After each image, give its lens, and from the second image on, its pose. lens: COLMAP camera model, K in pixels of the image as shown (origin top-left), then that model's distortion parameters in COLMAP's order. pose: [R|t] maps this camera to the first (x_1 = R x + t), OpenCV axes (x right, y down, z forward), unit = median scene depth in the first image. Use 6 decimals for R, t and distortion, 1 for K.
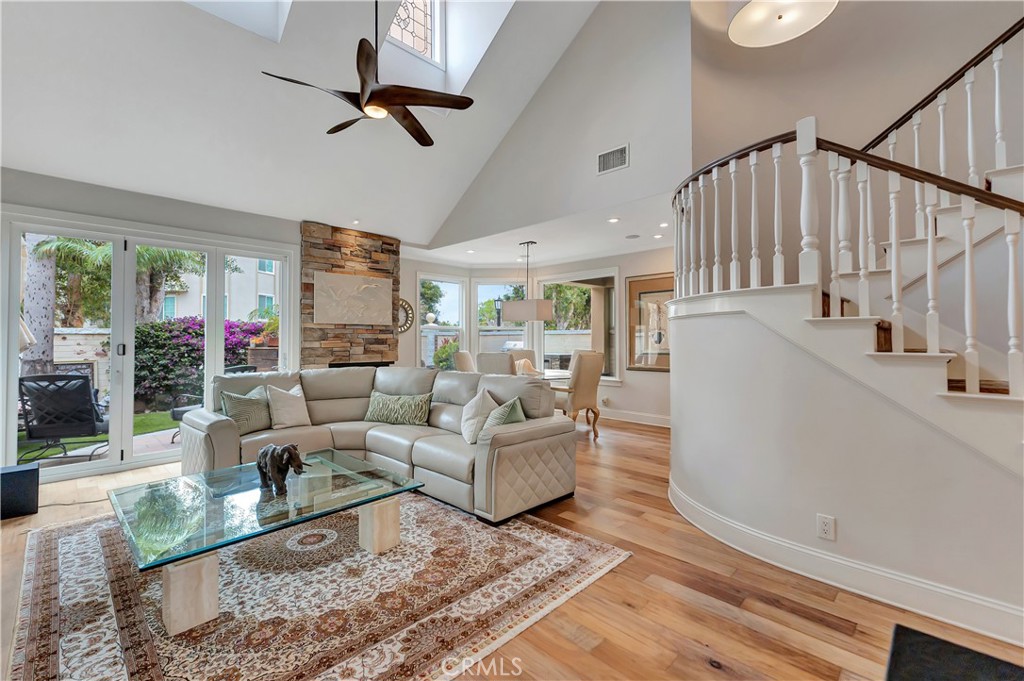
lens RADIAL K [[439.0, 0, 511.2], [0, 439.0, 330.4], [0, 0, 1]] dist [0.000262, -0.000425]
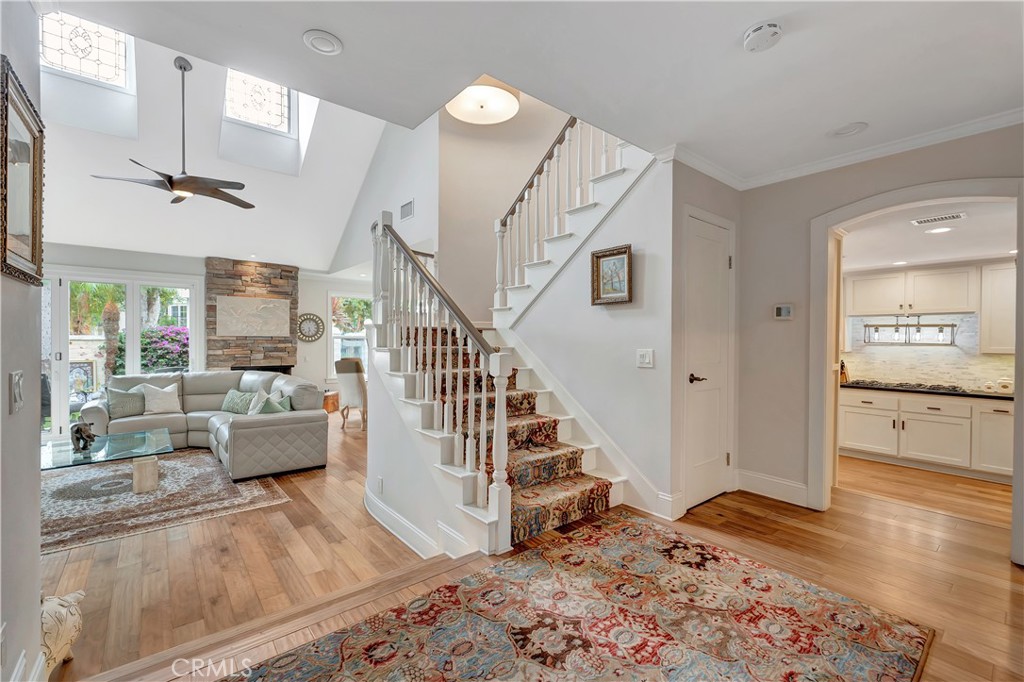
lens RADIAL K [[429.3, 0, 512.0], [0, 429.3, 341.0], [0, 0, 1]] dist [0.018016, -0.007236]
pose [[0.993963, 0.008228, -0.109406, 0.663718], [-0.005362, 0.999635, 0.026464, -0.046636], [0.109583, -0.025718, 0.993645, -0.210804]]
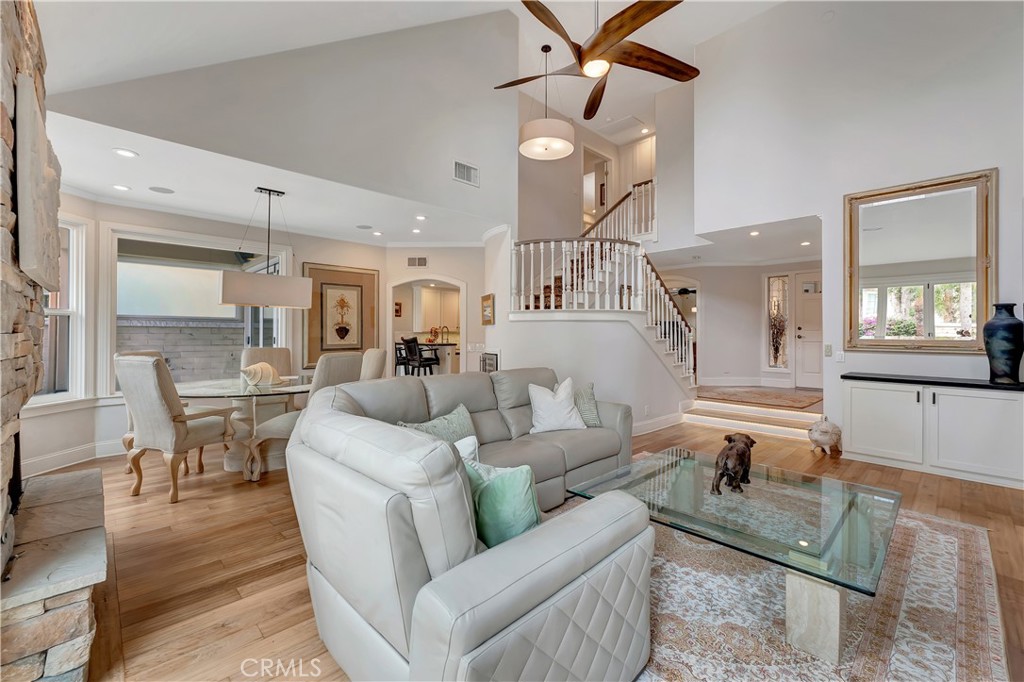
lens RADIAL K [[429.3, 0, 512.0], [0, 429.3, 341.0], [0, 0, 1]] dist [0.018016, -0.007236]
pose [[0.030584, -0.015926, 0.999405, -0.857610], [-0.019160, 0.999680, 0.016517, 0.017091], [-0.999349, -0.019654, 0.030269, 0.839033]]
